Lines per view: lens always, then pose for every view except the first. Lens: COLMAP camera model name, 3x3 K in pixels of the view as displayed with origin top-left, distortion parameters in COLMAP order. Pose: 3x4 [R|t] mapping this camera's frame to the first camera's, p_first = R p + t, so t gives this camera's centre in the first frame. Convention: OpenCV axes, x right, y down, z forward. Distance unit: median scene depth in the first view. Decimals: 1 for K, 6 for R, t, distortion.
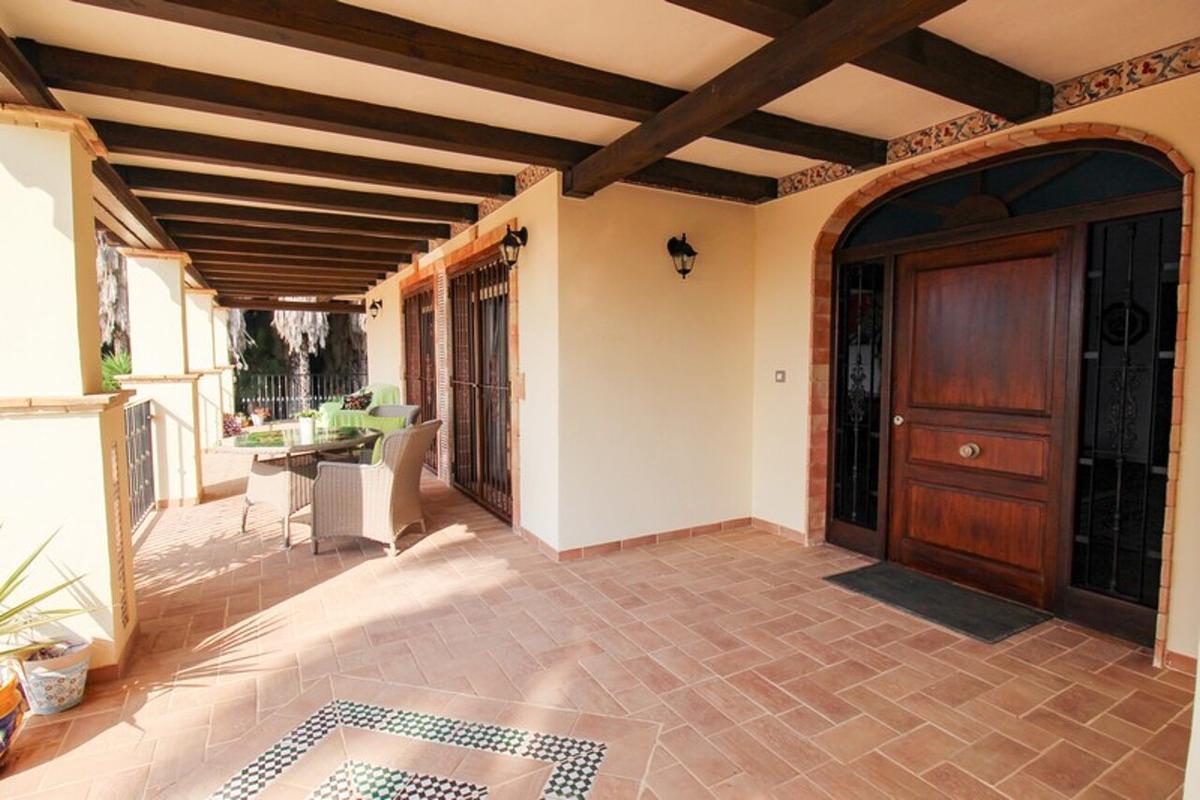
lens RADIAL K [[568.2, 0, 604.0], [0, 568.2, 398.0], [0, 0, 1]] dist [-0.008040, -0.003983]
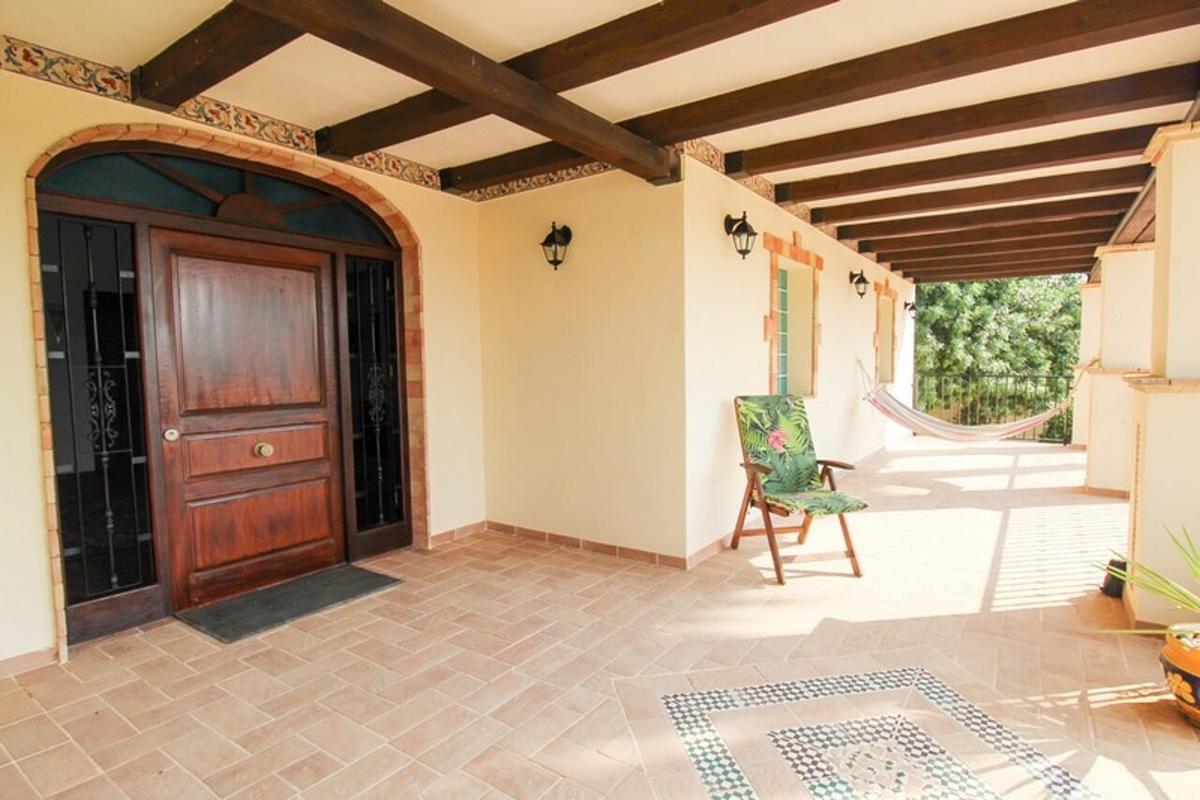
lens RADIAL K [[624.2, 0, 601.1], [0, 624.2, 398.4], [0, 0, 1]] dist [-0.012101, -0.002443]
pose [[-0.409497, -0.045858, 0.911158, -0.690392], [0.074073, 0.993767, 0.083306, -0.051224], [-0.909300, 0.101606, -0.403547, 1.032133]]
